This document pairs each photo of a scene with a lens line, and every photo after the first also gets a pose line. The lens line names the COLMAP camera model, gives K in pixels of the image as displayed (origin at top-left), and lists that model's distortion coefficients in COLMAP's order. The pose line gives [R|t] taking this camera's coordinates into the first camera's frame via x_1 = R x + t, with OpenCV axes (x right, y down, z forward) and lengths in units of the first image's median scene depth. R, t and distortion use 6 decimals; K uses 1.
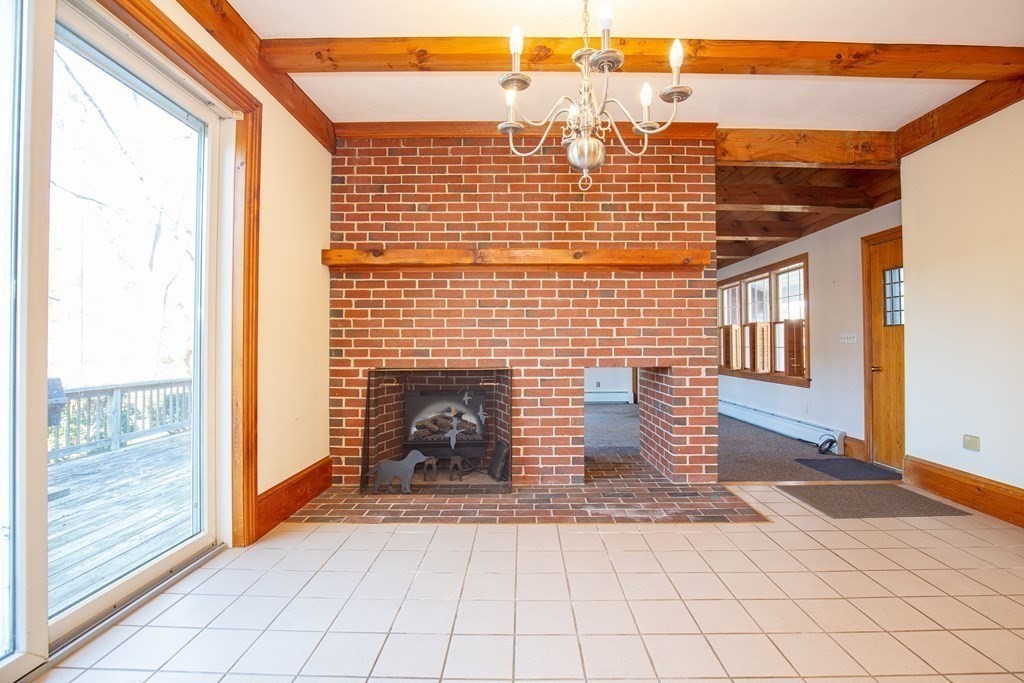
lens RADIAL K [[466.1, 0, 521.5], [0, 466.1, 337.7], [0, 0, 1]] dist [-0.026147, 0.000515]
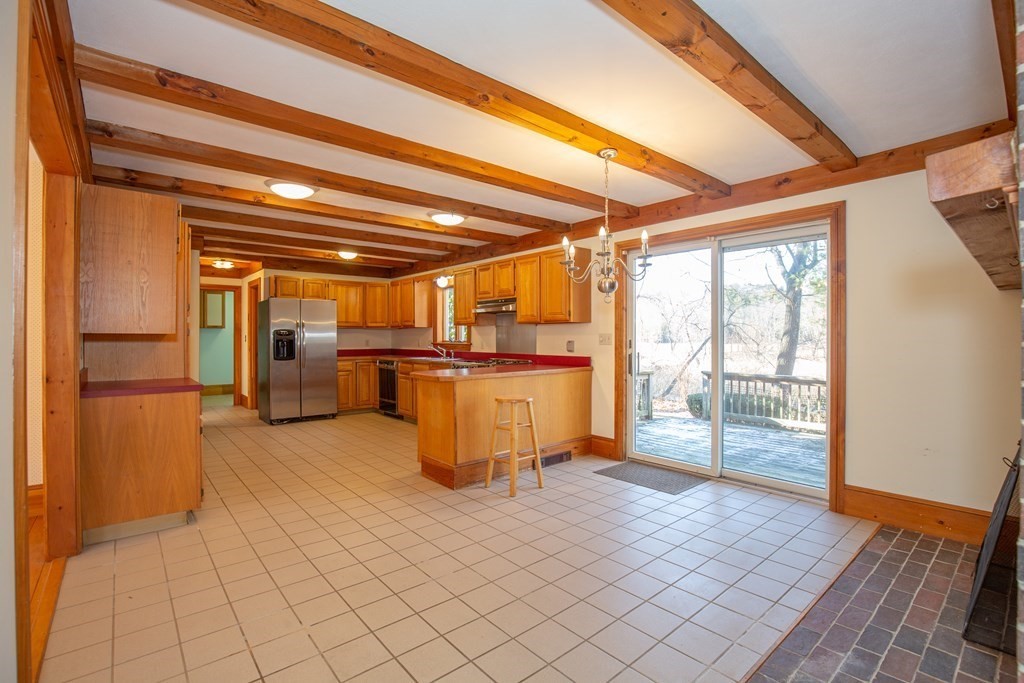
lens RADIAL K [[466.1, 0, 519.2], [0, 466.1, 338.4], [0, 0, 1]] dist [-0.026147, 0.000515]
pose [[-0.752143, 0.001973, -0.658997, 0.761257], [0.010219, 0.999910, -0.008670, -0.066323], [0.658920, -0.013256, -0.752096, 0.983173]]
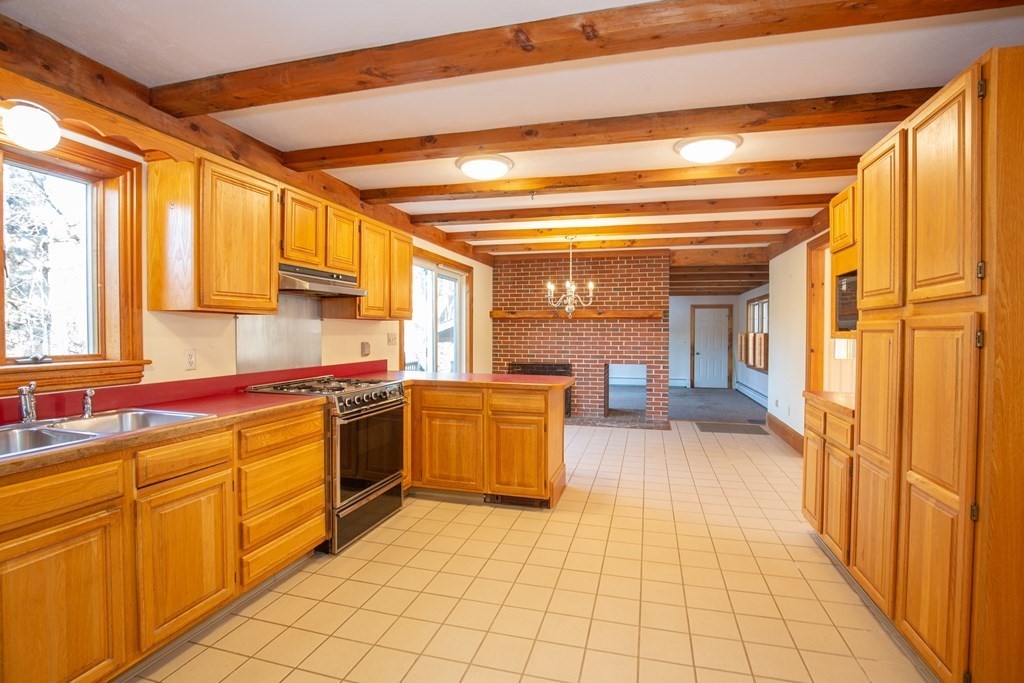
lens RADIAL K [[466.1, 0, 529.1], [0, 466.1, 341.3], [0, 0, 1]] dist [-0.026147, 0.000515]
pose [[0.969941, 0.008850, -0.243179, 0.321166], [-0.000340, 0.999387, 0.035013, -0.116695], [0.243340, -0.033878, 0.969349, -1.184736]]
